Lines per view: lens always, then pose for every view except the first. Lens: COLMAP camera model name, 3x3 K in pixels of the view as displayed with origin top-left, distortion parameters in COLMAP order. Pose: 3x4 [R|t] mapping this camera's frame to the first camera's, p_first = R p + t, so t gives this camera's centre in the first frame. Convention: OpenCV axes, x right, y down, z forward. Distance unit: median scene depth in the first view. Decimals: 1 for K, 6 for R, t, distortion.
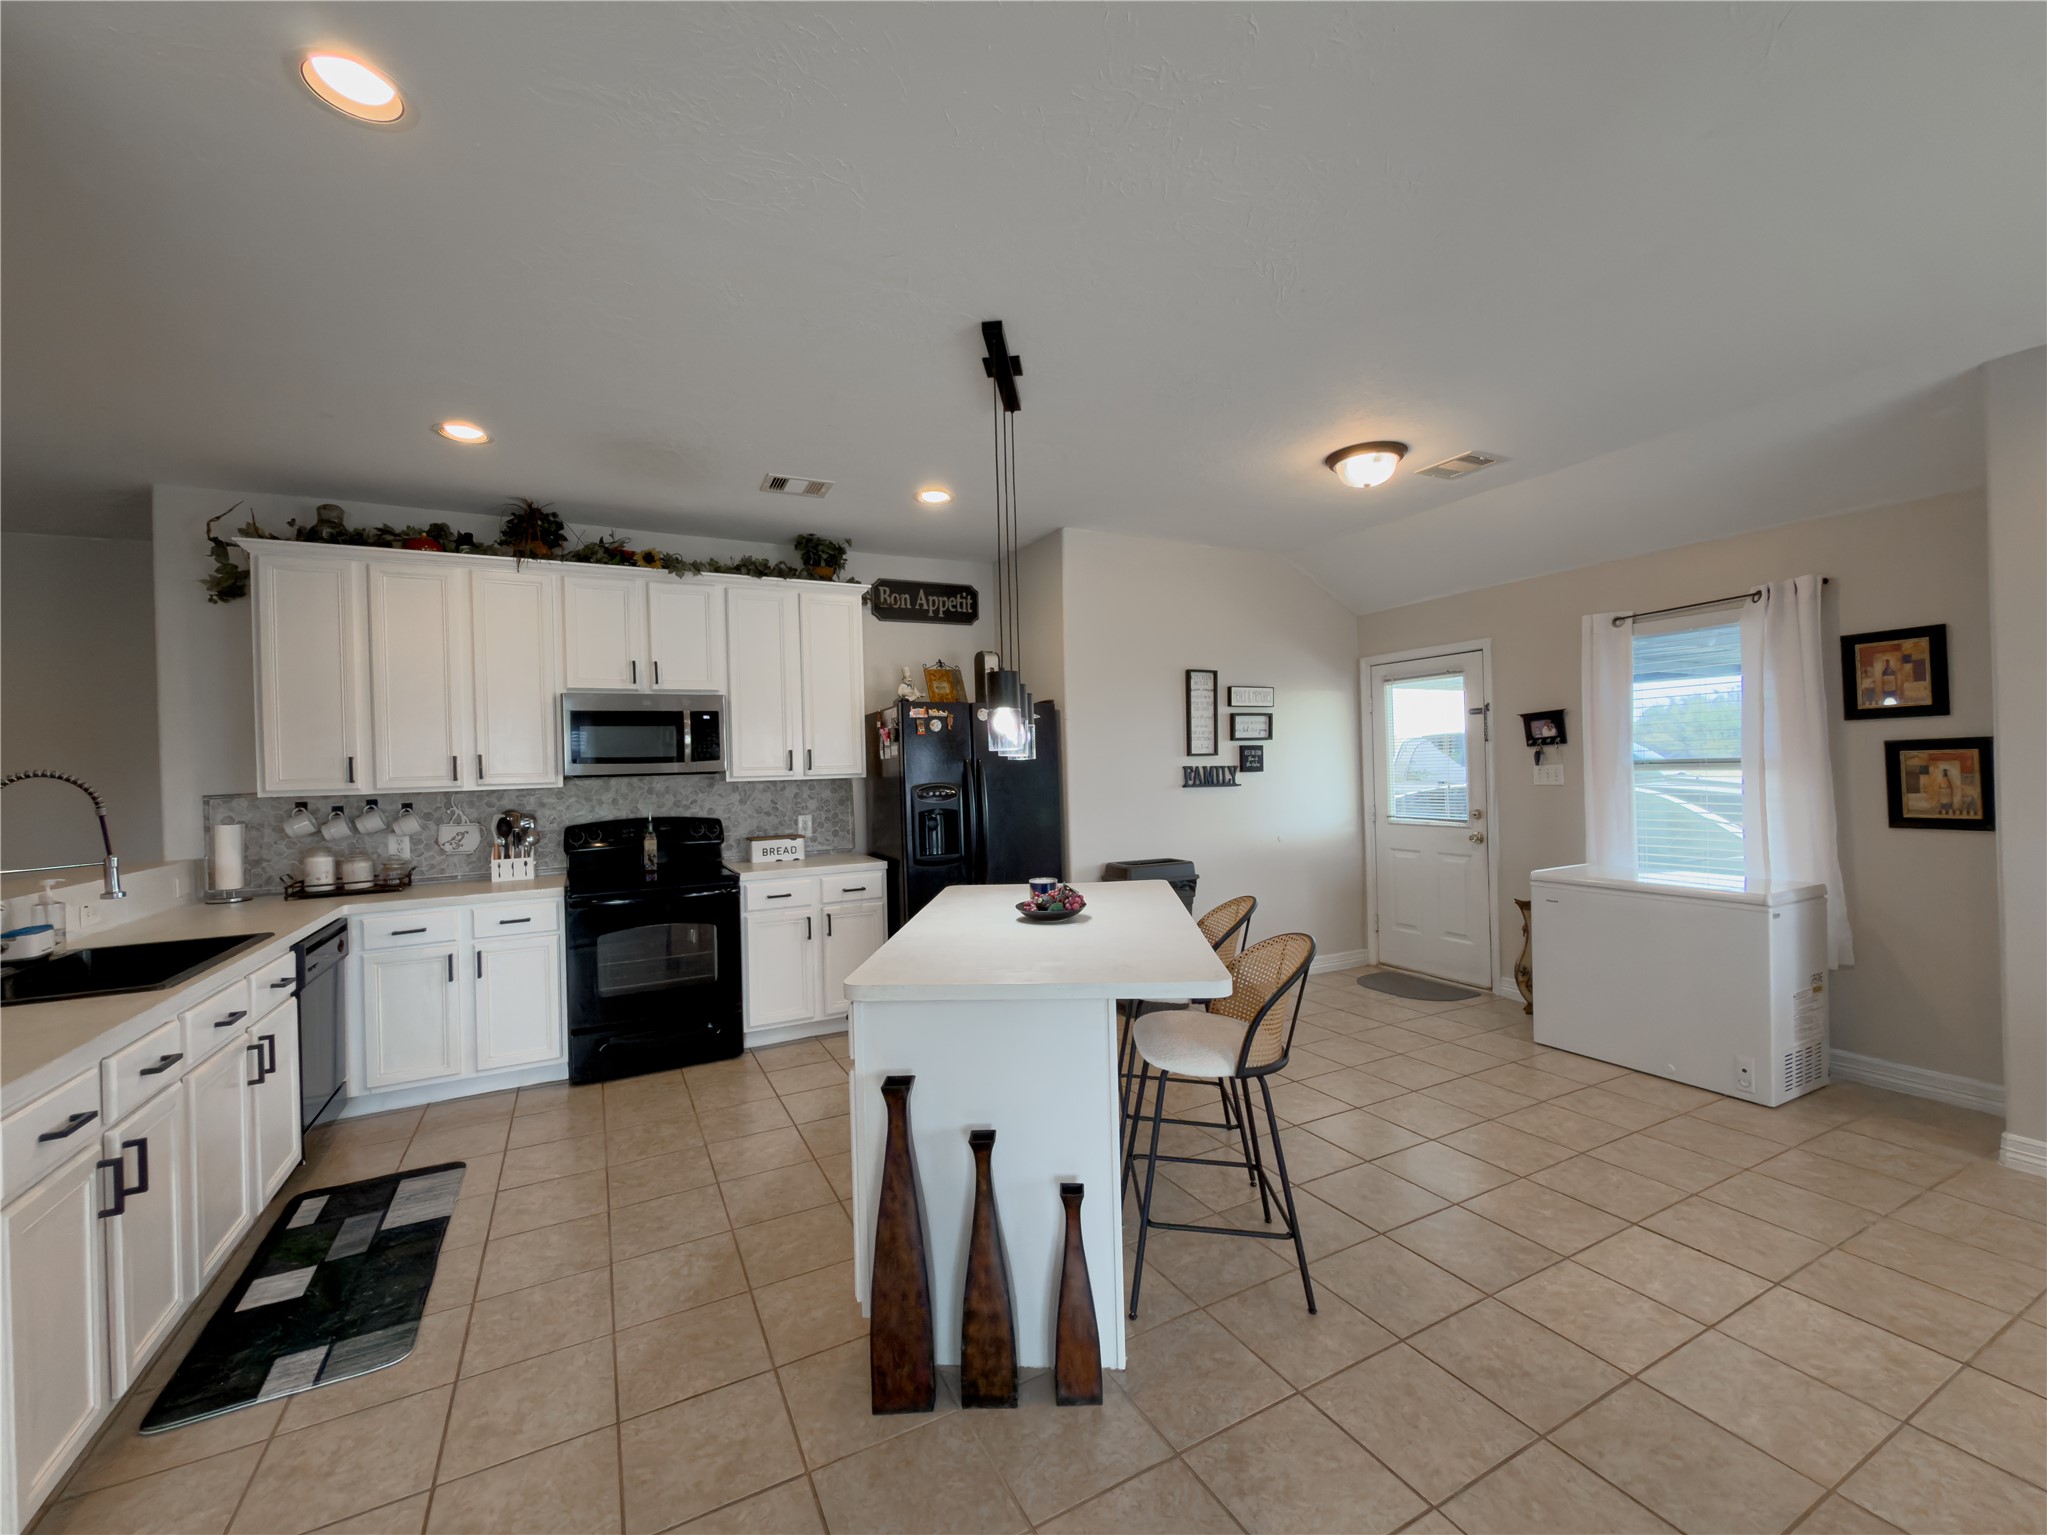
lens RADIAL K [[846.2, 0, 1023.5], [0, 846.2, 767.5], [0, 0, 1]] dist [0.002157, 0.000322]
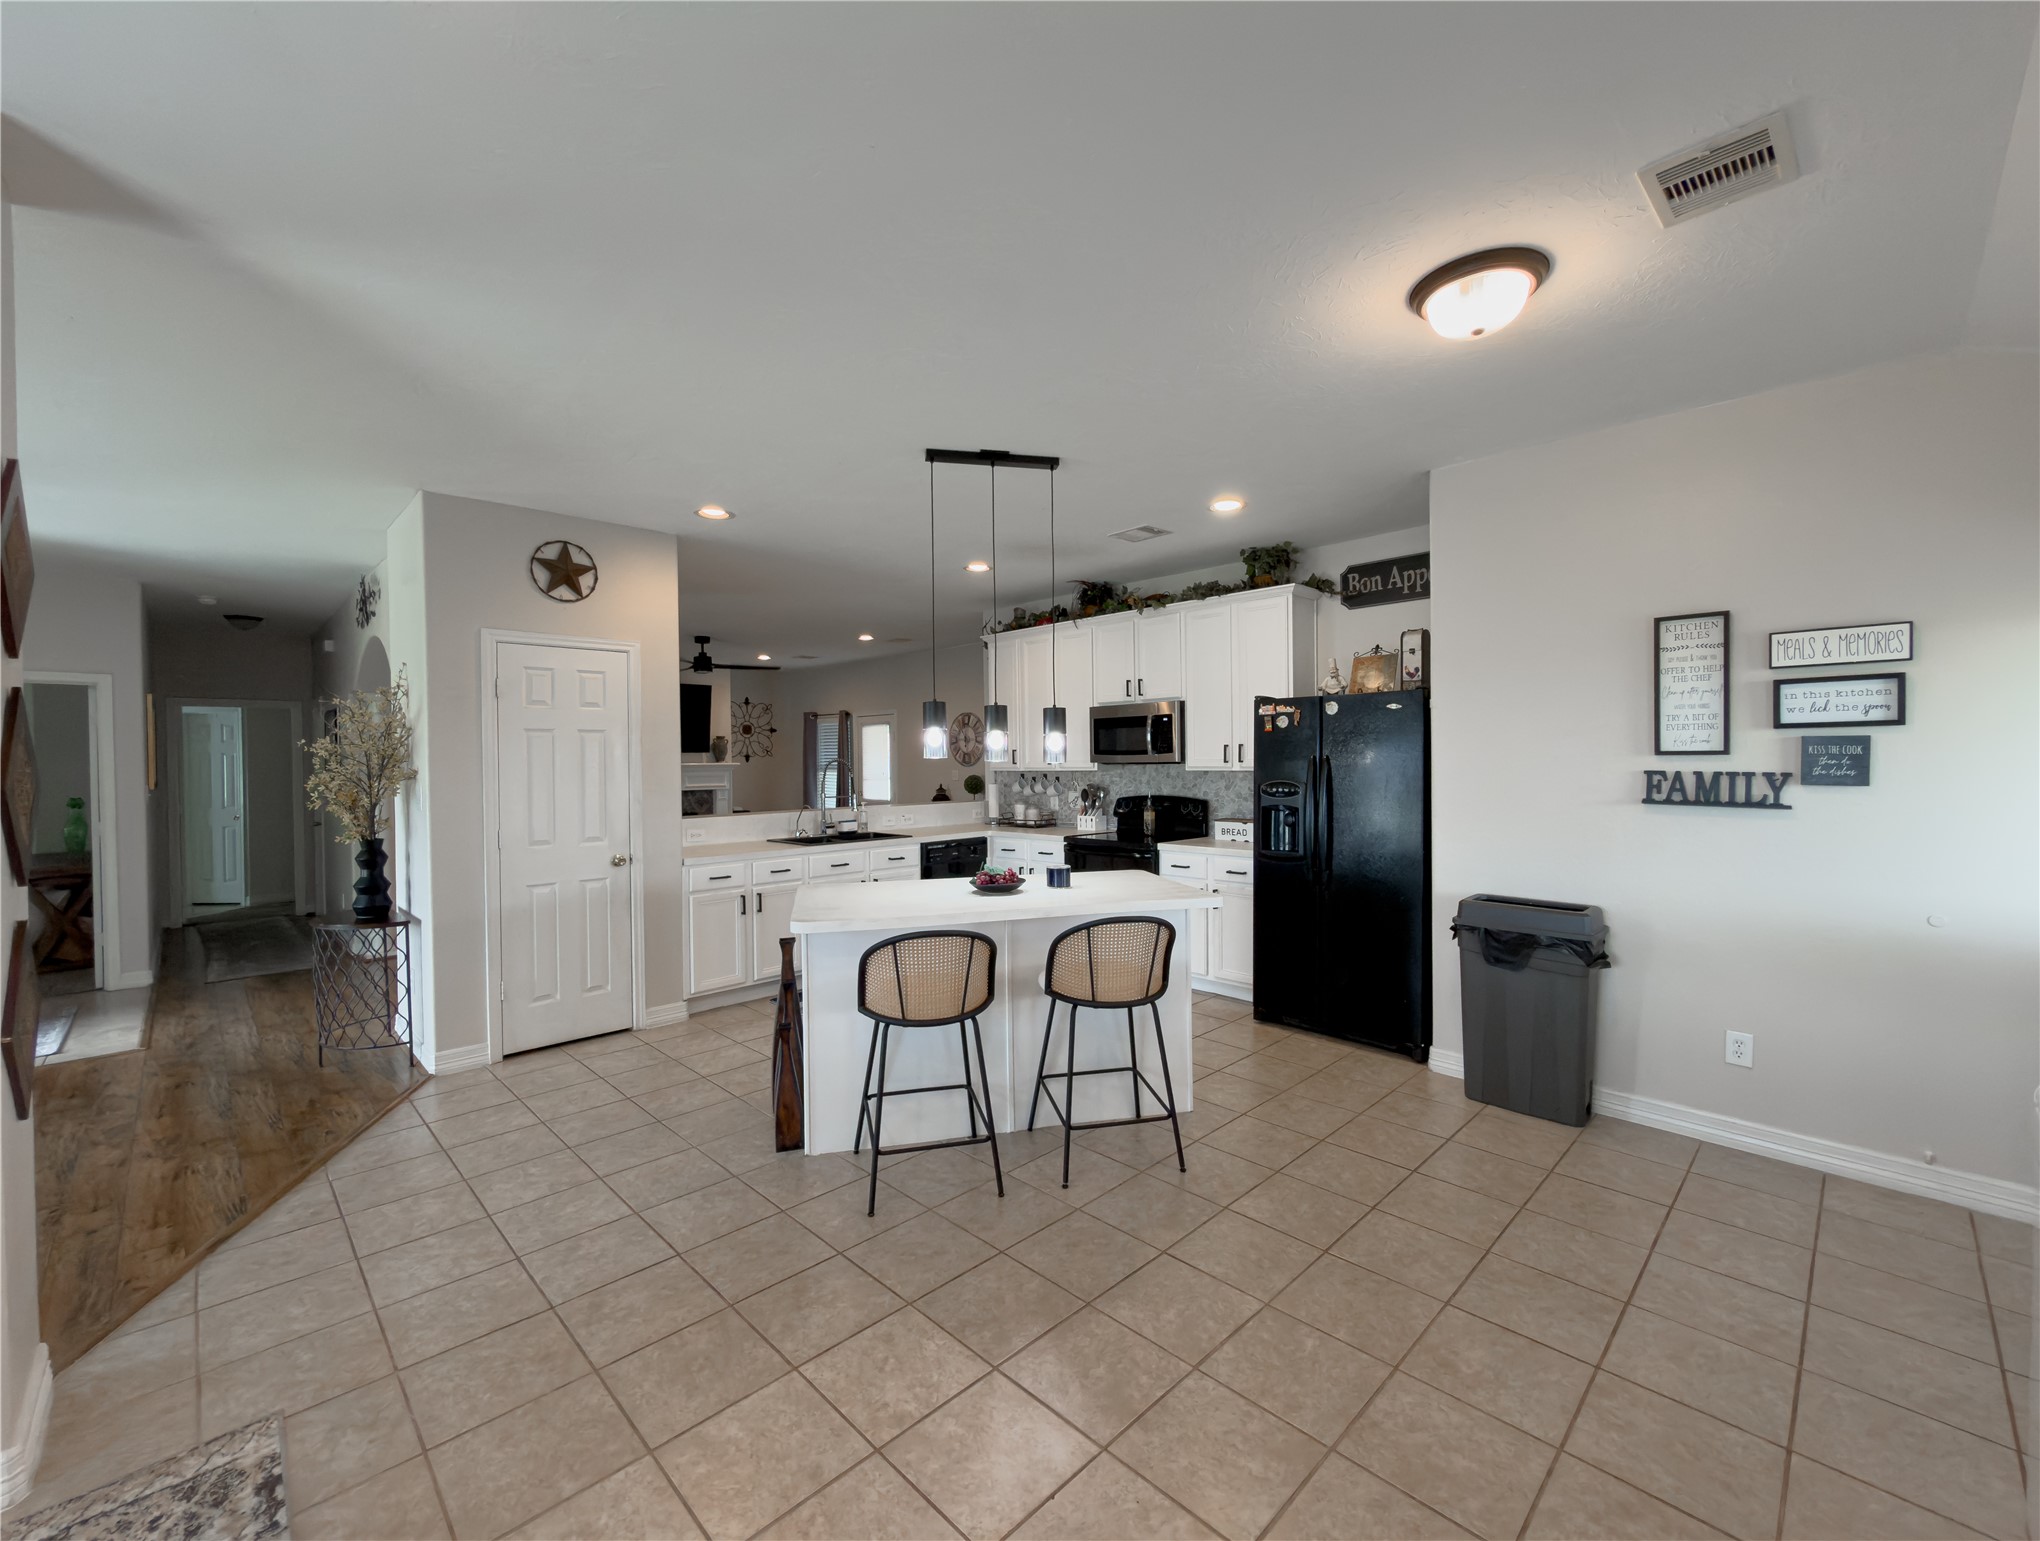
lens RADIAL K [[843.3, 0, 1020.0], [0, 843.3, 770.5], [0, 0, 1]] dist [0.002157, 0.000322]
pose [[0.295858, 0.035751, -0.954563, 0.761808], [-0.000420, 0.999304, 0.037297, -0.029263], [0.955232, -0.010633, 0.295667, 0.412145]]
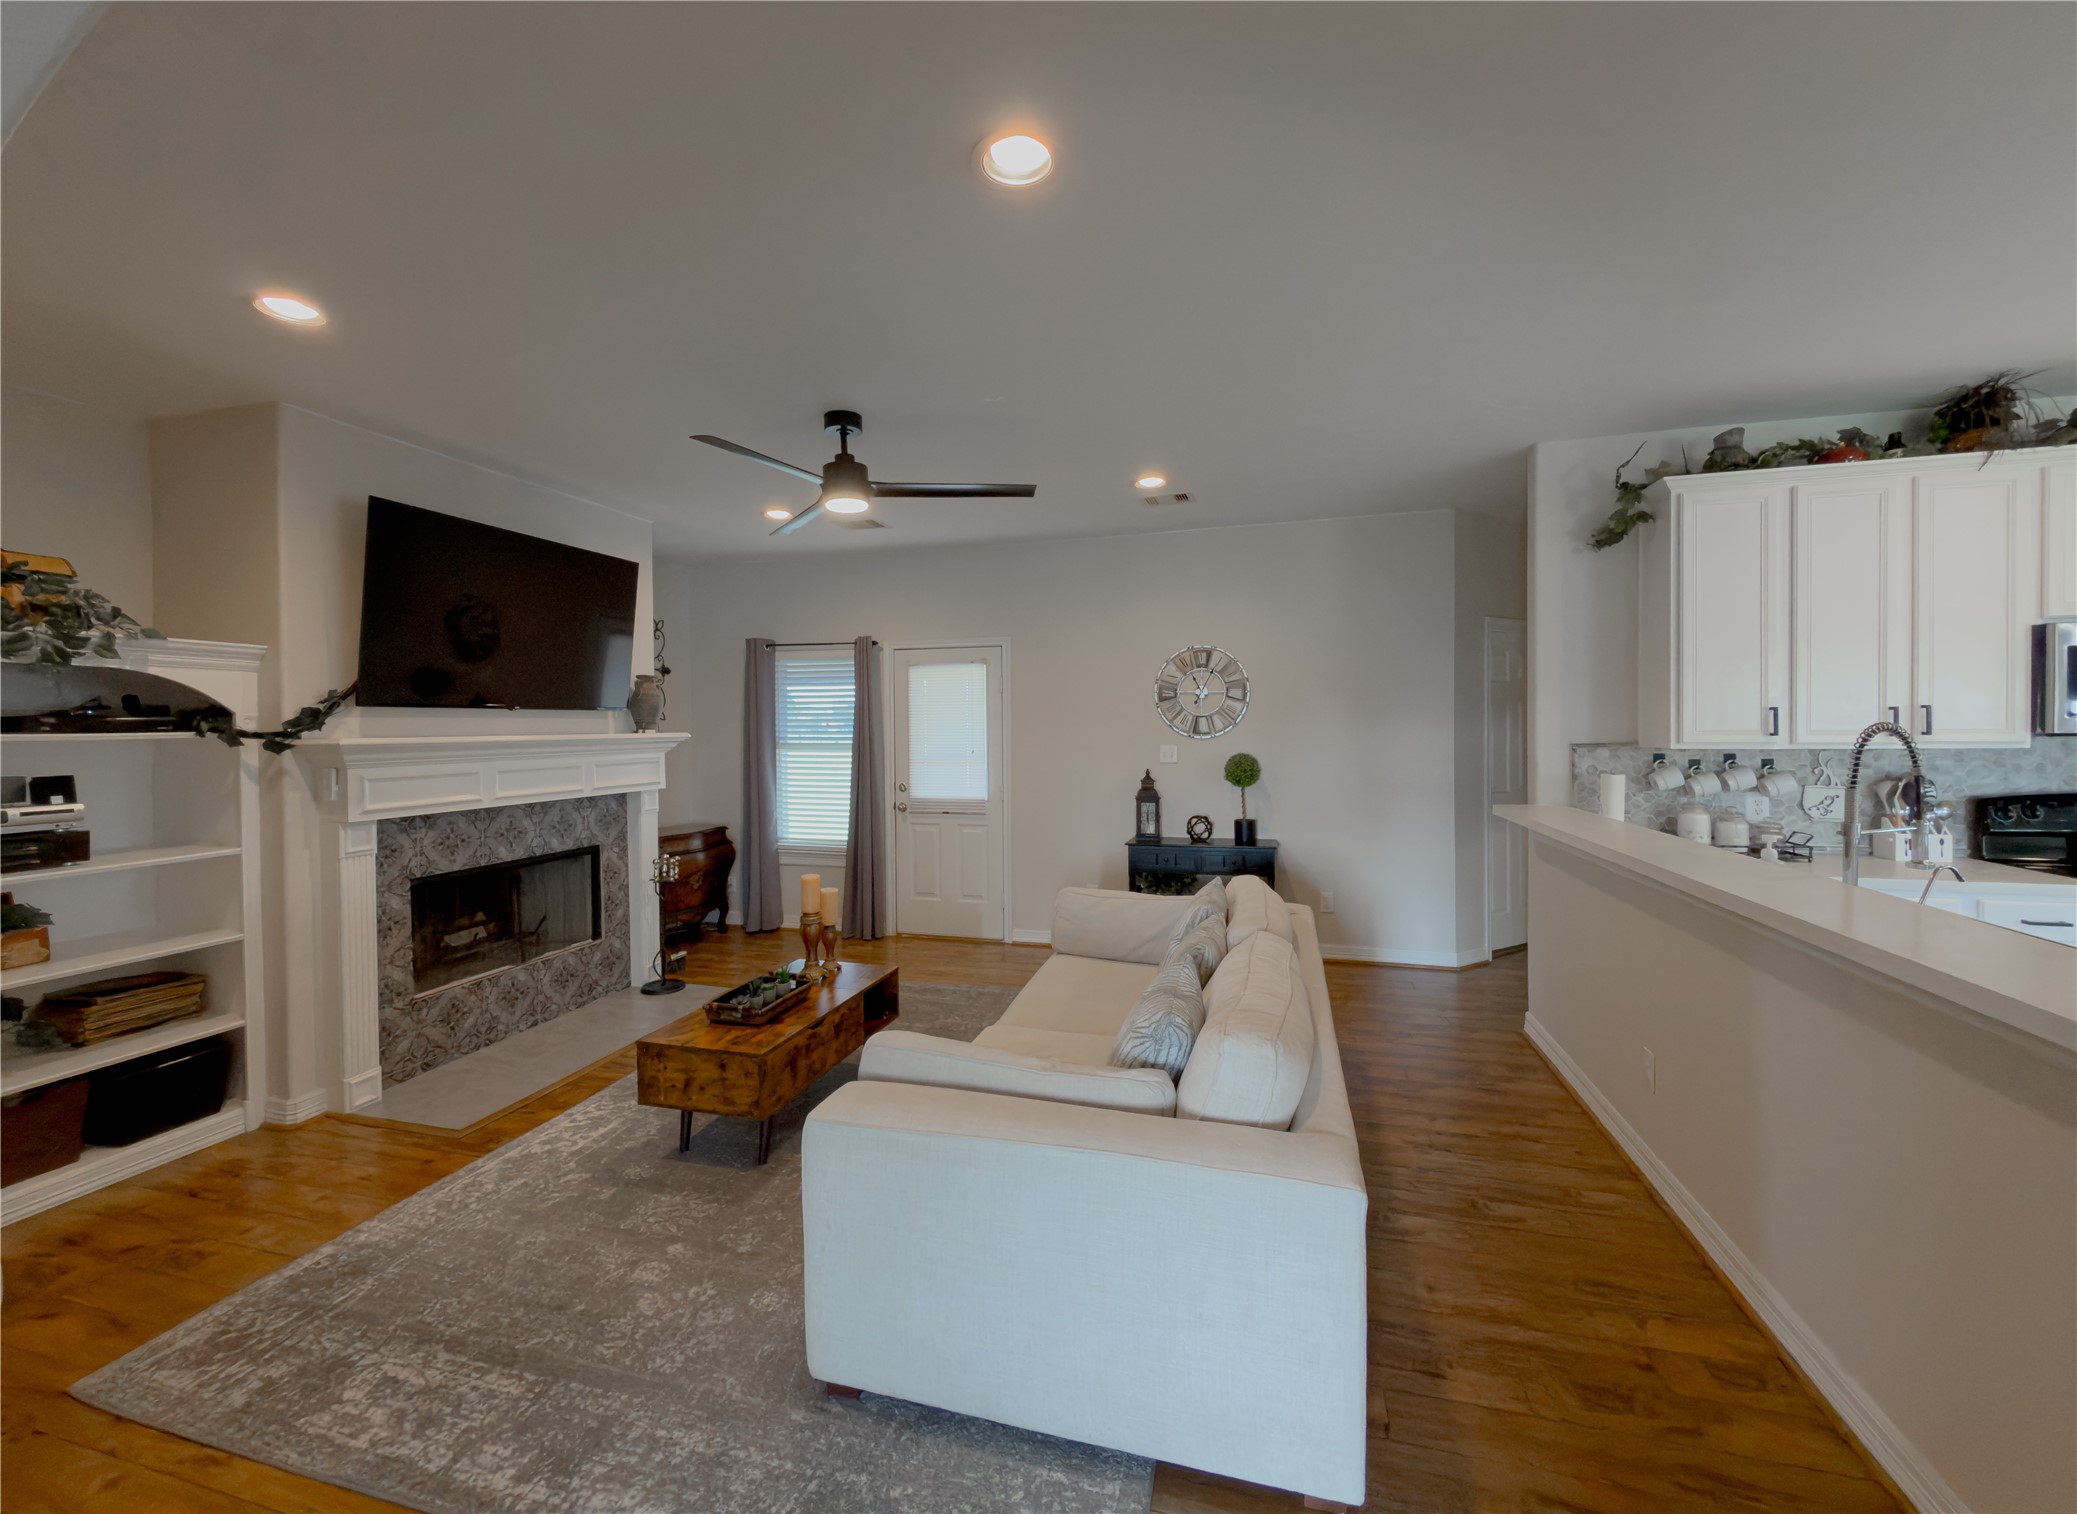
lens RADIAL K [[825.4, 0, 1048.0], [0, 825.4, 735.3], [0, 0, 1]] dist [0.008583, 0.000068]
pose [[0.737996, 0.029874, -0.674143, -0.648893], [-0.014133, 0.999485, 0.028820, 0.002568], [0.674657, -0.011742, 0.738038, -0.135696]]
